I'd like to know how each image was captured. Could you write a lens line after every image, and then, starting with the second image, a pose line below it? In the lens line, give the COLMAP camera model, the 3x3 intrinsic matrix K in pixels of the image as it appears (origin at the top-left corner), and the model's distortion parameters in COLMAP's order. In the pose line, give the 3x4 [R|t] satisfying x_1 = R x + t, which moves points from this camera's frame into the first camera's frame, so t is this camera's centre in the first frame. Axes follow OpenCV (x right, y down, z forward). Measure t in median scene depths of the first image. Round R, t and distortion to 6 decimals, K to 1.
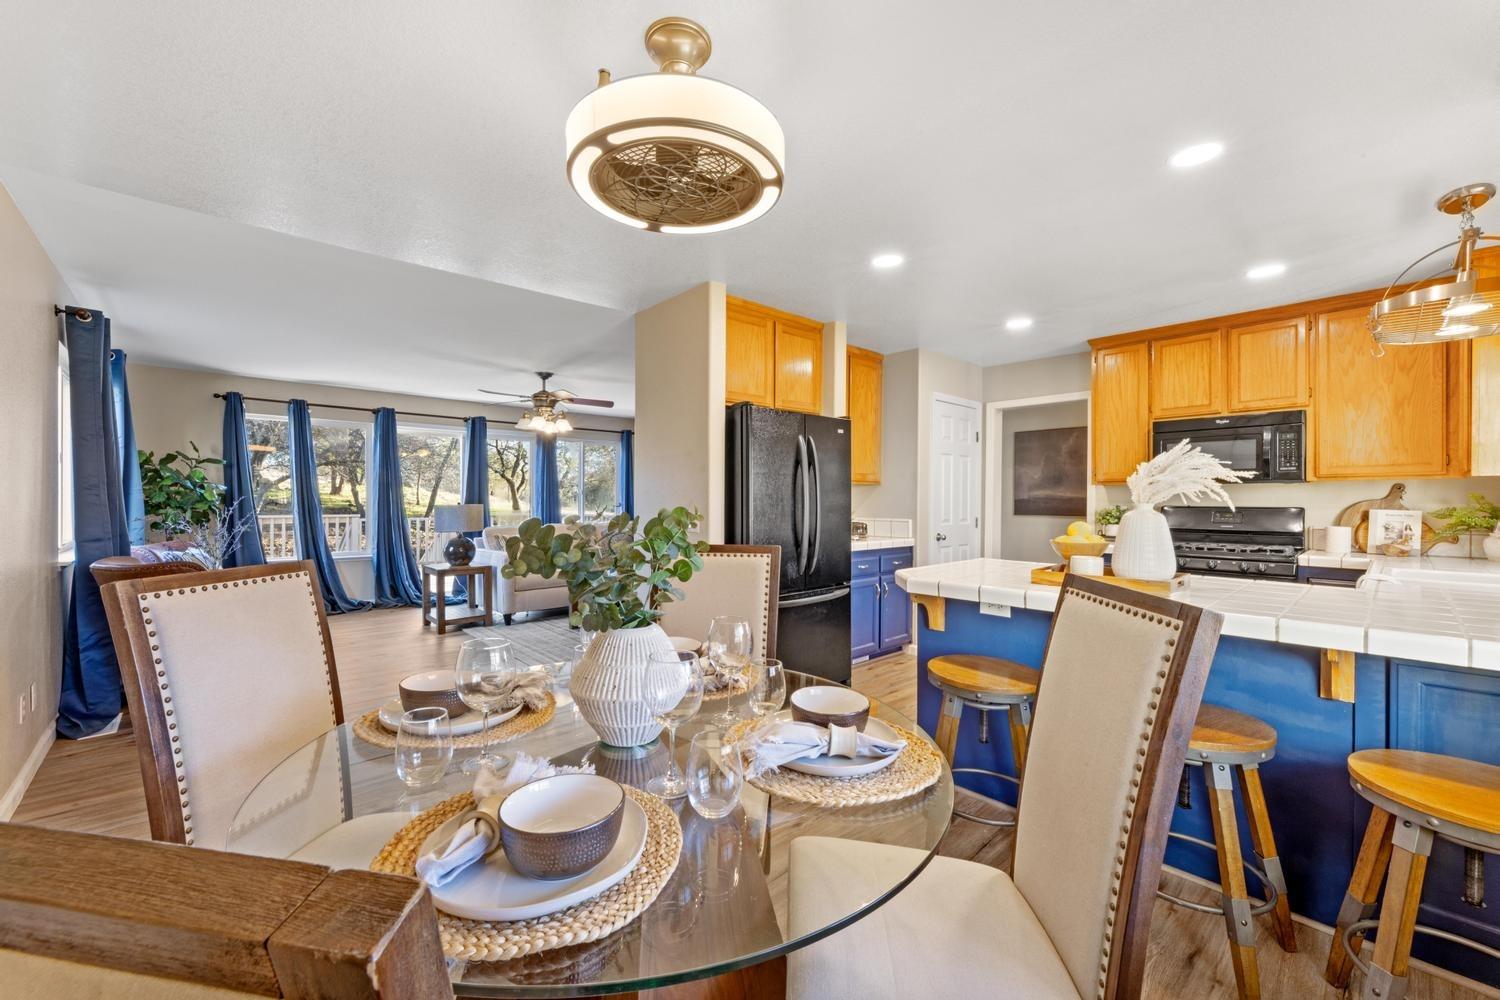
lens RADIAL K [[606.5, 0, 745.9], [0, 606.5, 503.0], [0, 0, 1]] dist [-0.003520, 0.001056]
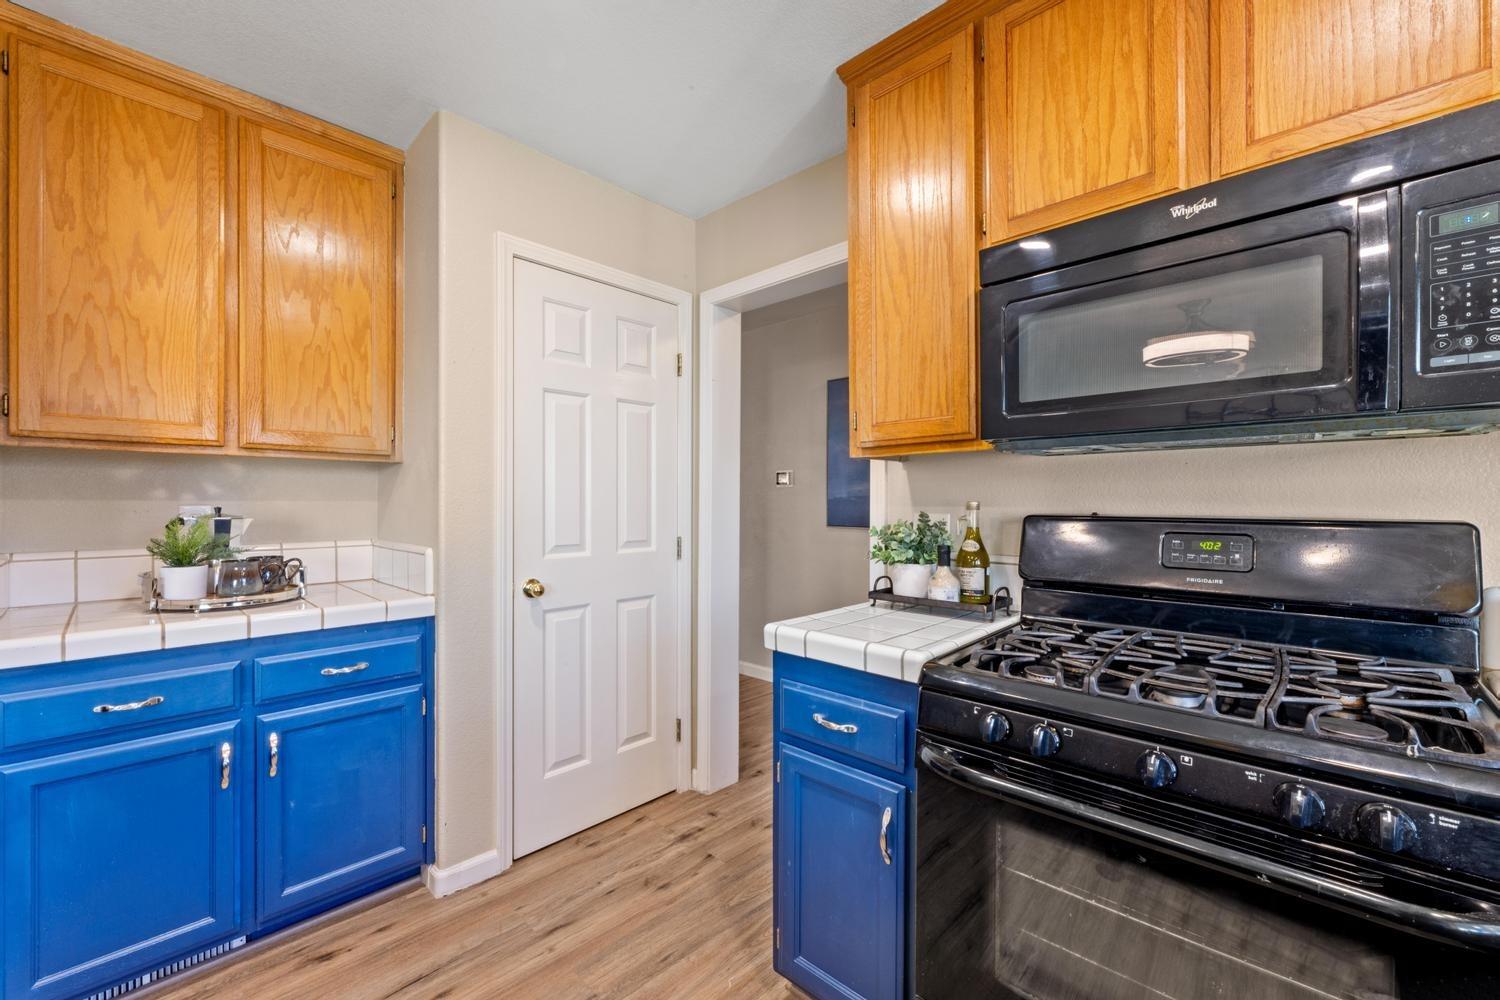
lens RADIAL K [[606.5, 0, 752.2], [0, 606.5, 504.1], [0, 0, 1]] dist [-0.003520, 0.001056]
pose [[0.997574, -0.002750, 0.069564, 0.392447], [0.002811, 0.999996, -0.000782, -0.001400], [-0.069562, 0.000976, 0.997577, 0.511233]]
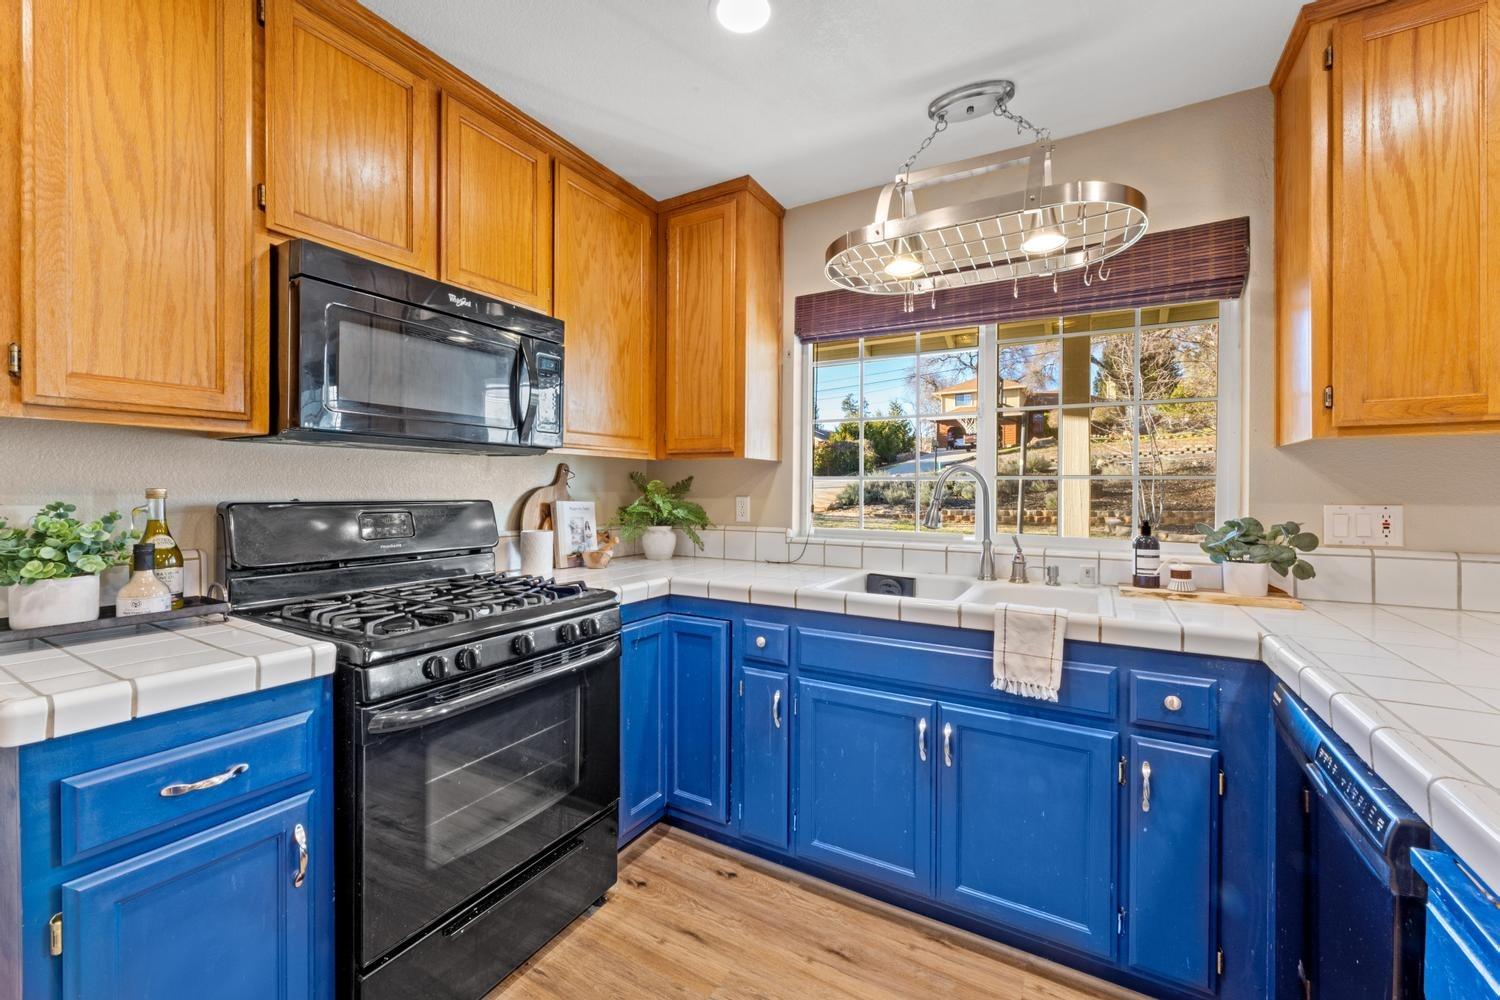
lens RADIAL K [[606.5, 0, 737.6], [0, 606.5, 493.9], [0, 0, 1]] dist [-0.003520, 0.001056]
pose [[-0.295431, -0.009341, 0.955318, 0.221694], [0.001269, 0.999947, 0.010170, -0.002424], [-0.955363, 0.004217, -0.295404, 0.647393]]
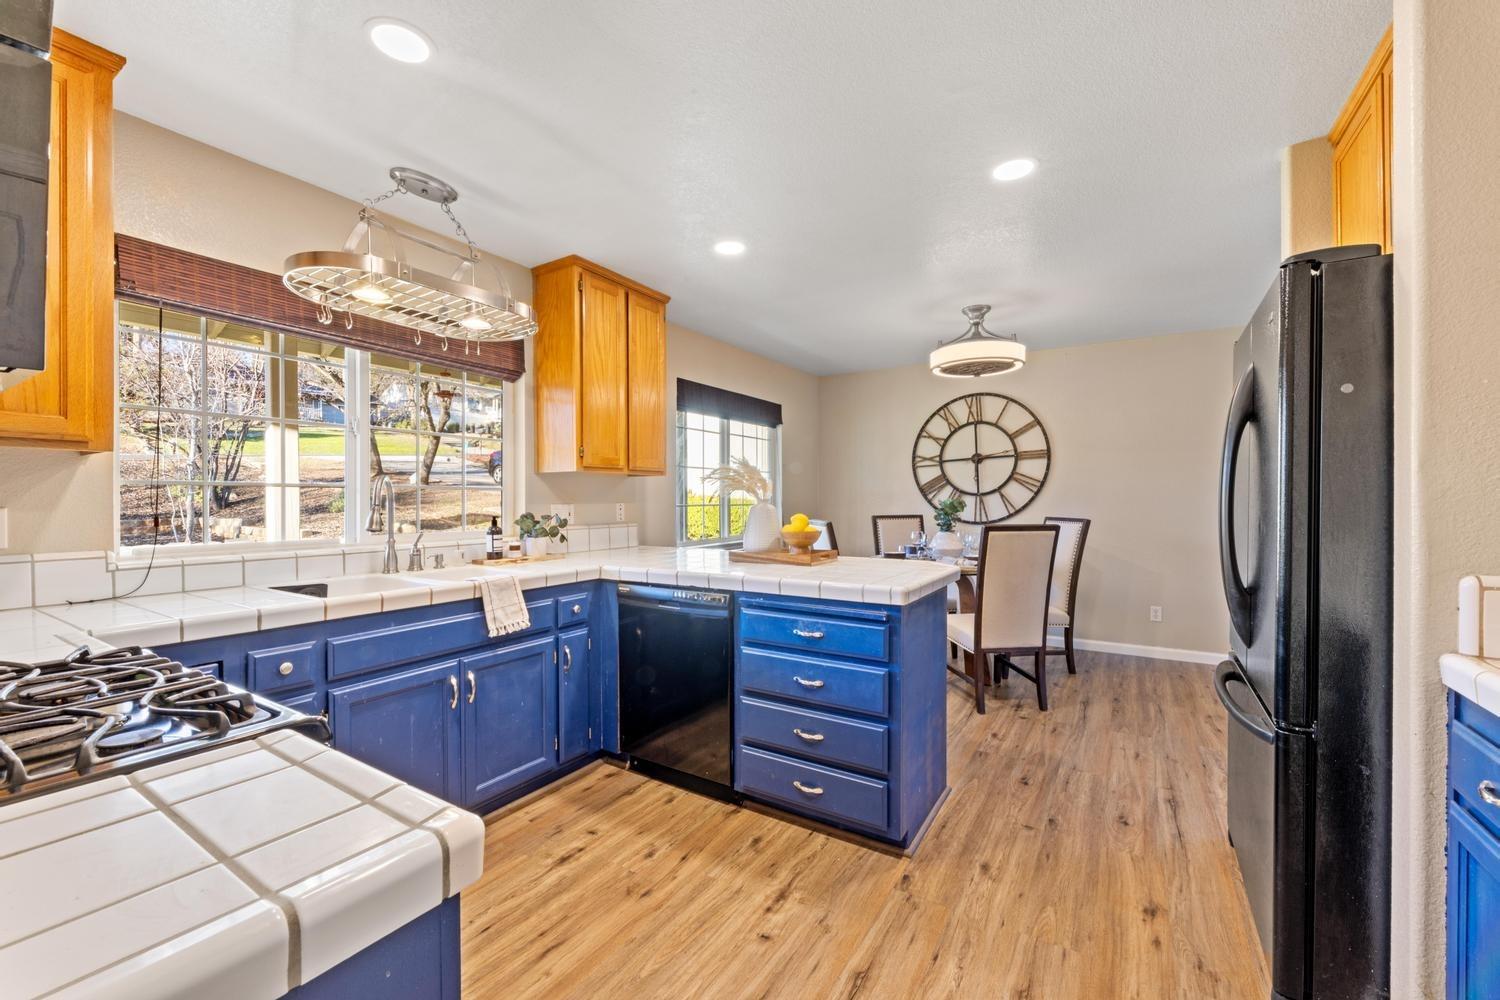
lens RADIAL K [[606.5, 0, 744.3], [0, 606.5, 505.7], [0, 0, 1]] dist [-0.003520, 0.001056]
pose [[-0.962268, 0.001792, -0.272098, 0.403800], [-0.002884, 0.999855, 0.016784, -0.002623], [0.272089, 0.016936, -0.962123, 0.885499]]
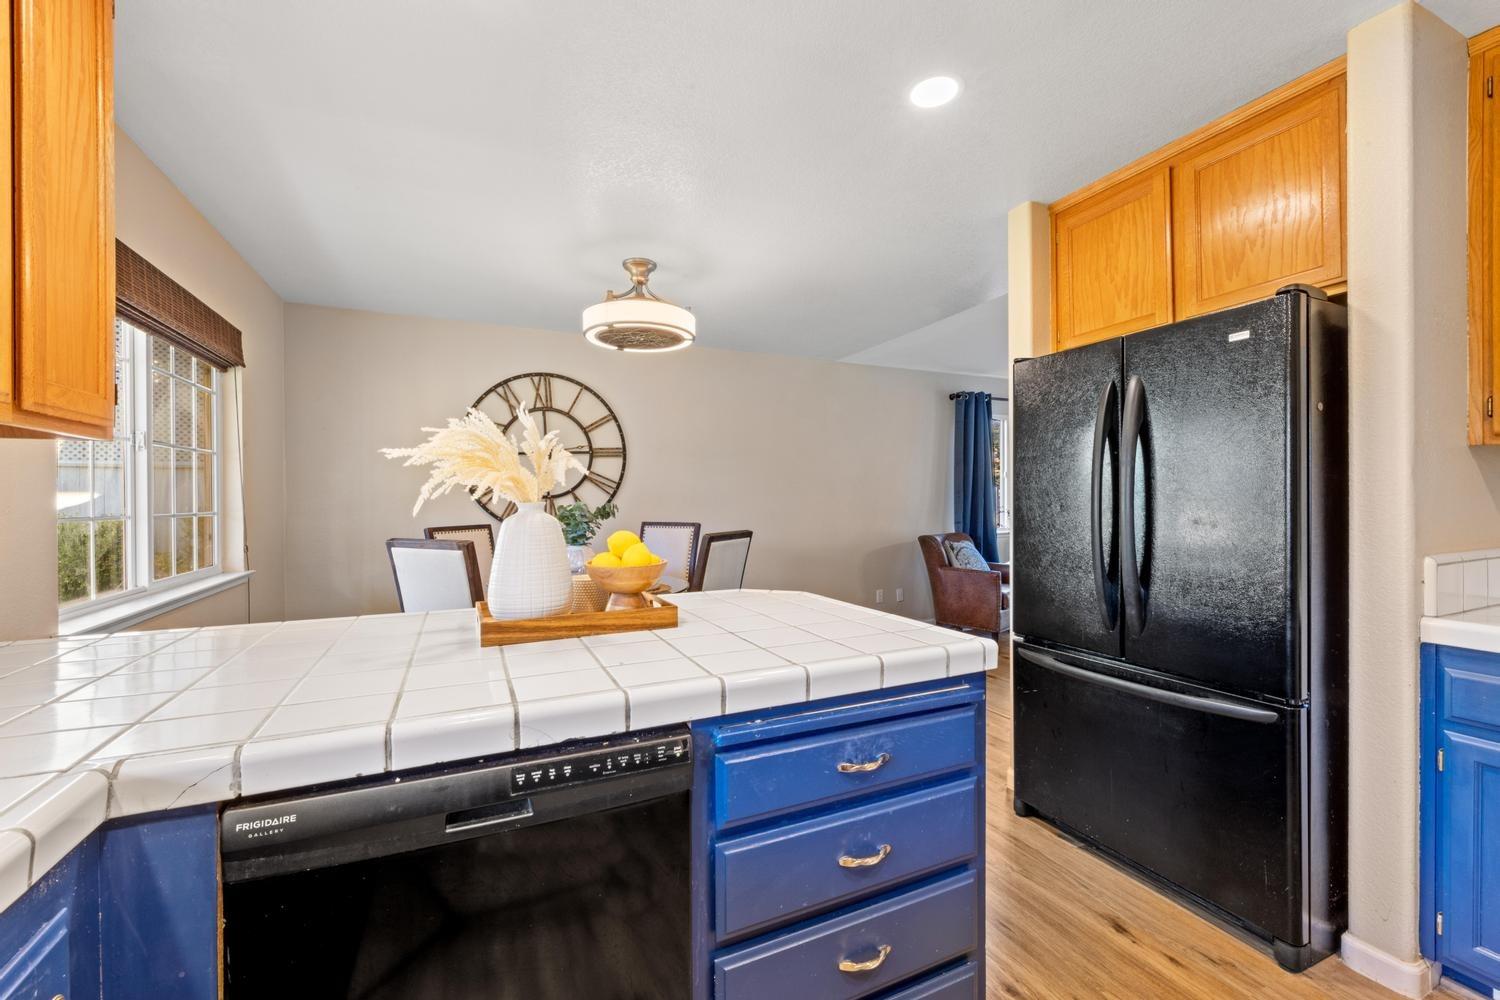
lens RADIAL K [[606.5, 0, 745.5], [0, 606.5, 503.3], [0, 0, 1]] dist [-0.003520, 0.001056]
pose [[-0.293464, 0.002584, -0.955967, 0.461109], [-0.002494, 0.999991, 0.003469, -0.000388], [0.955967, 0.003403, -0.293455, 0.545565]]
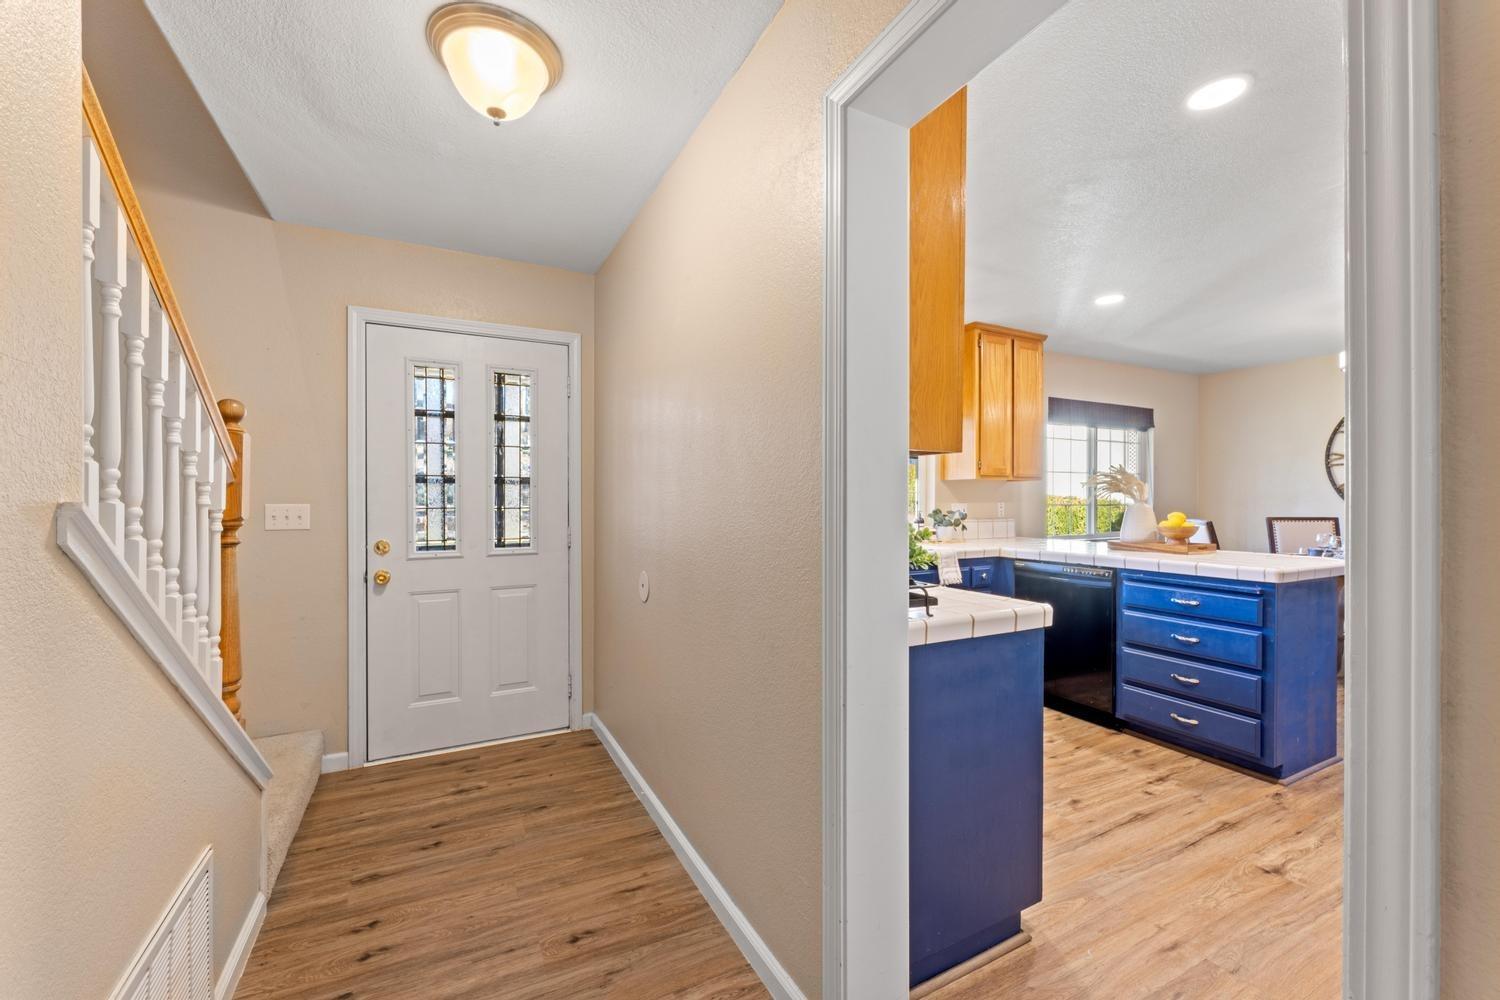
lens RADIAL K [[606.5, 0, 733.4], [0, 606.5, 501.8], [0, 0, 1]] dist [-0.003520, 0.001056]
pose [[-0.966504, -0.005769, 0.256588, 0.496214], [-0.003012, 0.999933, 0.011134, -0.003176], [-0.256635, 0.009988, -0.966457, 1.114174]]
